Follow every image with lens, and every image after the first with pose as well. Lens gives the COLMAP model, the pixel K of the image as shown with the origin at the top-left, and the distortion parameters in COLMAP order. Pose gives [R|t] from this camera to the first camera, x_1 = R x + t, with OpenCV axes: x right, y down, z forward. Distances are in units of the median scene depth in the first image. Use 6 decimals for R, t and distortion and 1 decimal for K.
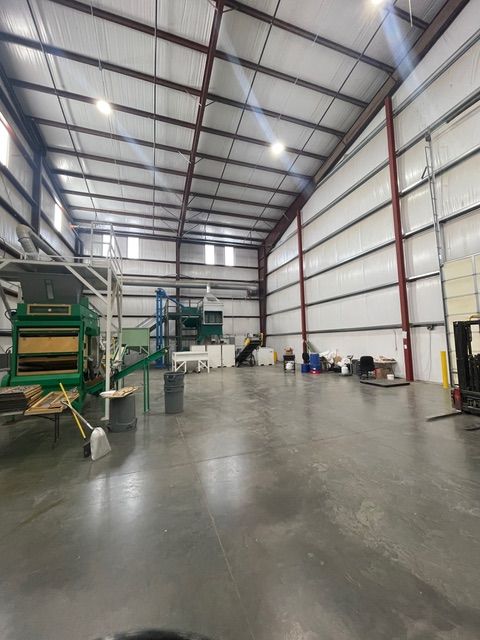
lens RADIAL K [[257.9, 0, 240.5], [0, 257.9, 318.4], [0, 0, 1]] dist [-0.000187, -0.001833]
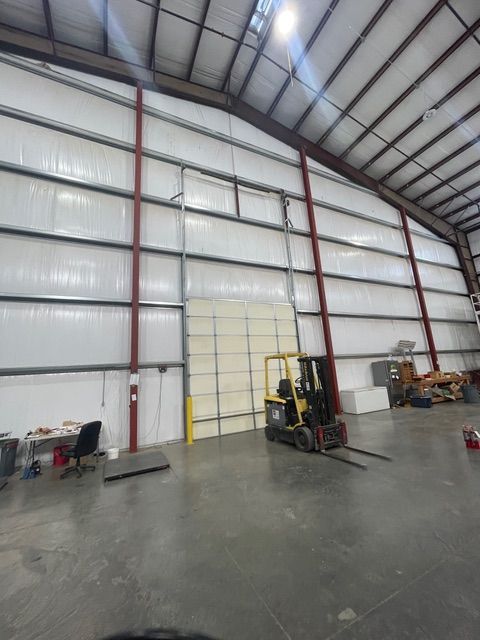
lens RADIAL K [[257.9, 0, 240.5], [0, 257.9, 318.4], [0, 0, 1]] dist [-0.000187, -0.001833]
pose [[-0.115731, 0.229847, 0.966321, -0.095791], [-0.019004, 0.972168, -0.233514, 0.062188], [-0.993099, -0.045388, -0.108142, 0.814278]]
